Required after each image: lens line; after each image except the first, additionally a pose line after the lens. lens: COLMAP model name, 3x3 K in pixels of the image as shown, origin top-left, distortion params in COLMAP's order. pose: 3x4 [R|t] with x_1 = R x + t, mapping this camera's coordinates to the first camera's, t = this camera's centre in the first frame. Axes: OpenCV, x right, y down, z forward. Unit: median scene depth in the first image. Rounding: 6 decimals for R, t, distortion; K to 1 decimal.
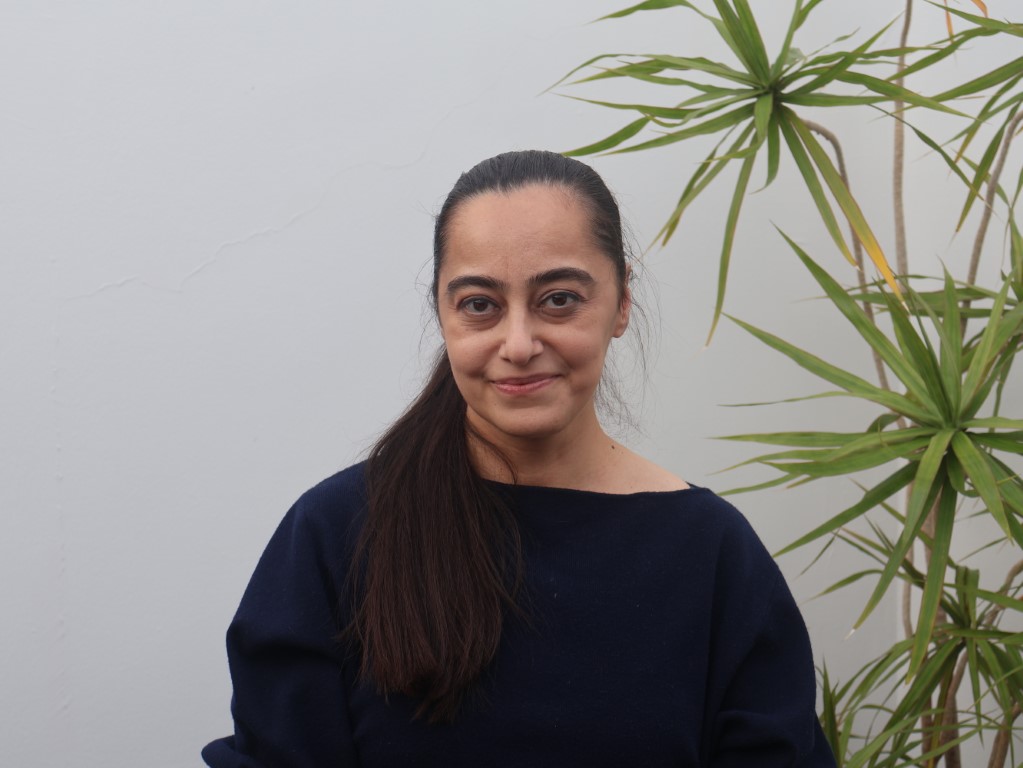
lens RADIAL K [[1841.3, 0, 511.5], [0, 1841.3, 384.0], [0, 0, 1]] dist [0.026995, 0.020736]
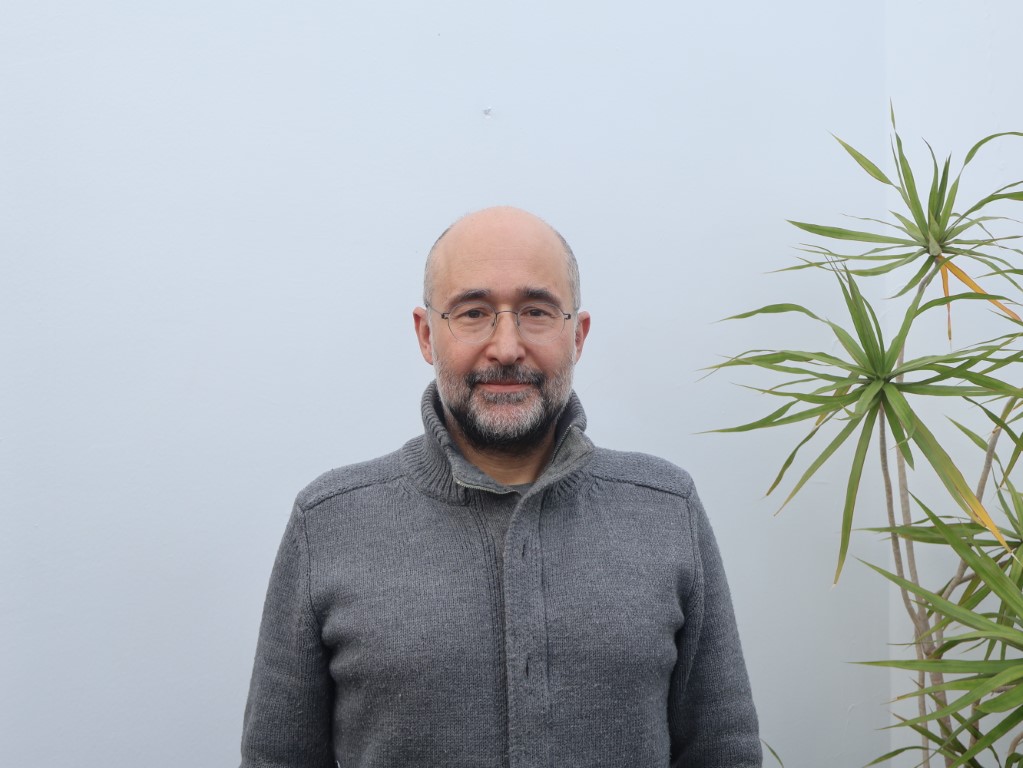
lens RADIAL K [[1164.6, 0, 511.5], [0, 1164.6, 384.0], [0, 0, 1]] dist [0.000801, 0.000639]
pose [[0.989130, 0.009334, 0.146750, -0.225305], [0.006442, 0.994274, -0.106664, -0.072116], [-0.146905, 0.106450, 0.983406, 0.248755]]
